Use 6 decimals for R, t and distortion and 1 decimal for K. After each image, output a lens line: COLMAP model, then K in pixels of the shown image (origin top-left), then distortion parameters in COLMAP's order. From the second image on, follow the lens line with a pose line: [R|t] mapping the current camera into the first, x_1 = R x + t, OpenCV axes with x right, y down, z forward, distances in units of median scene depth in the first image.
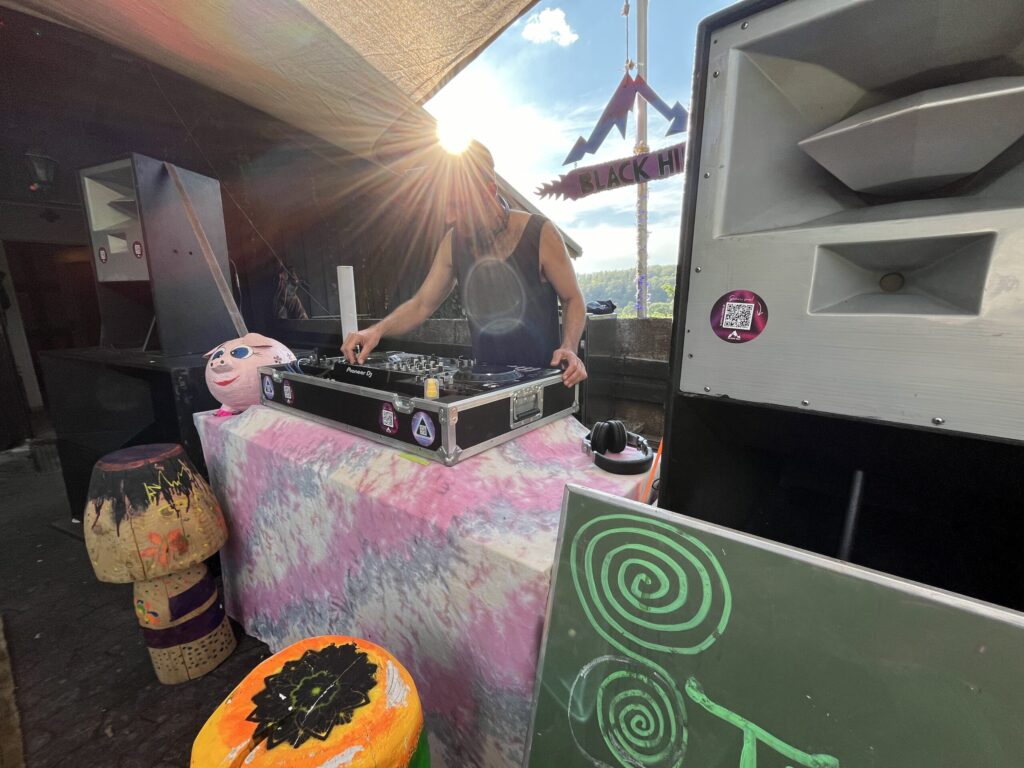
lens RADIAL K [[410.9, 0, 518.2], [0, 410.9, 380.8], [0, 0, 1]] dist [0.000850, 0.000051]
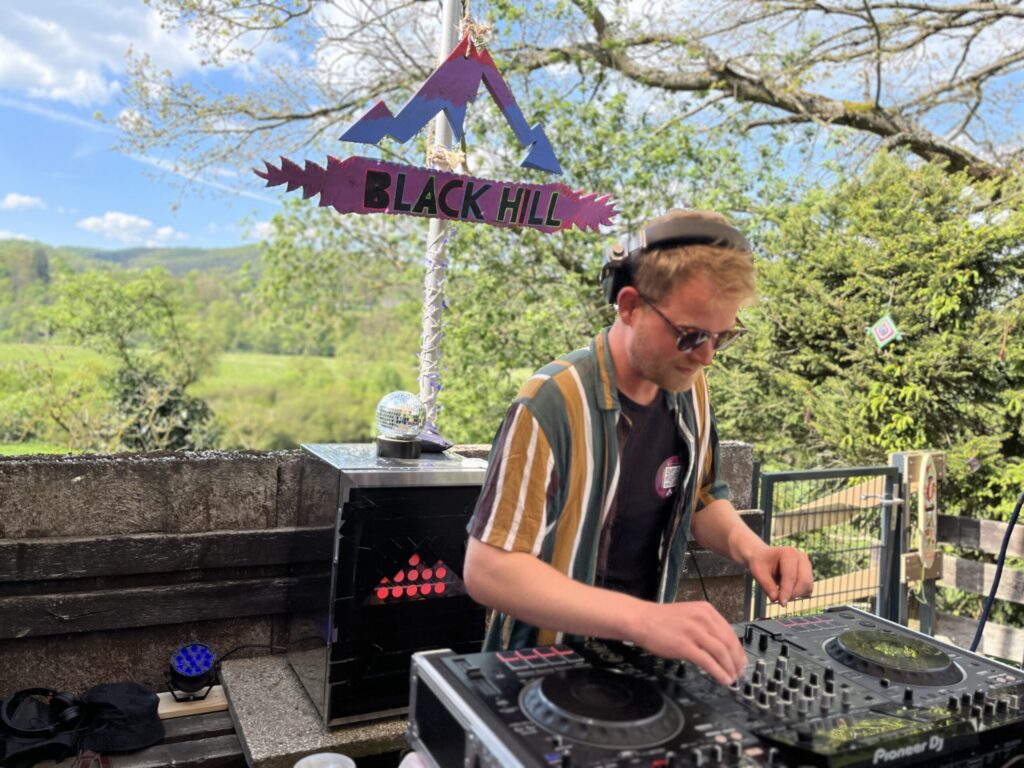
lens RADIAL K [[769.6, 0, 511.1], [0, 769.6, 380.6], [0, 0, 1]] dist [-0.010348, -0.000352]
pose [[0.439610, 0.003968, 0.898180, -1.239850], [0.095110, 0.994162, -0.050943, -0.384481], [-0.893139, 0.107821, 0.436667, 0.967056]]
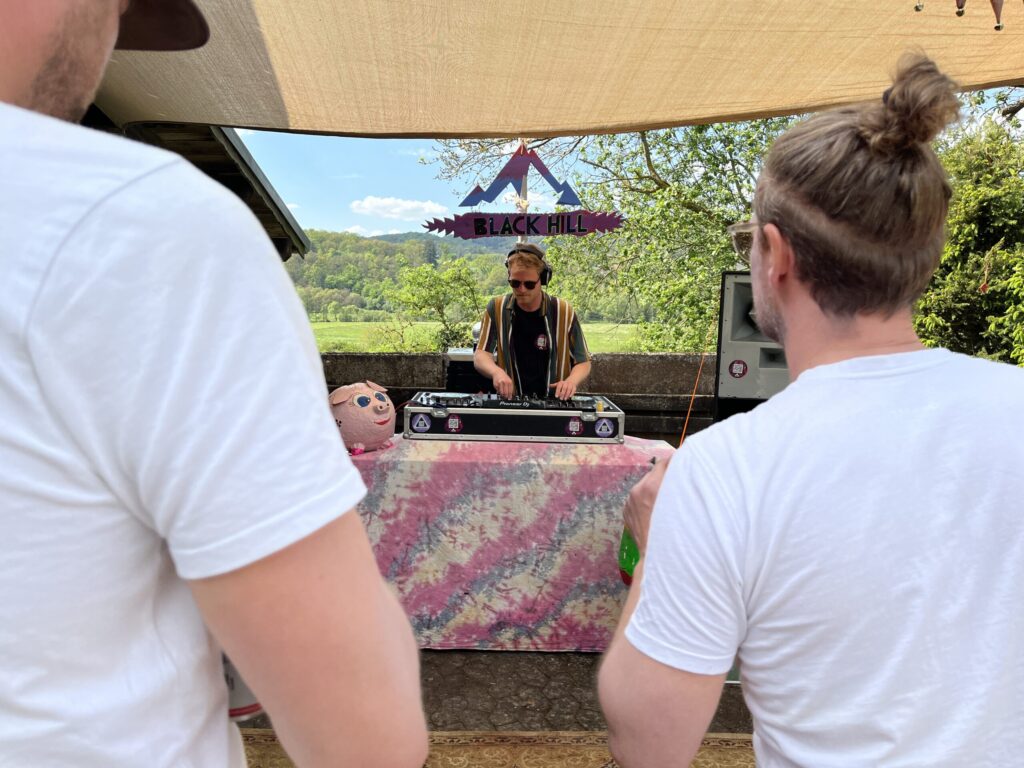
lens RADIAL K [[769.6, 0, 511.3], [0, 769.6, 387.9], [0, 0, 1]] dist [-0.010348, -0.000352]
pose [[0.788138, -0.041472, 0.614100, -2.043617], [0.084220, 0.995609, -0.040852, 0.032291], [-0.609709, 0.083916, 0.788170, -1.152376]]
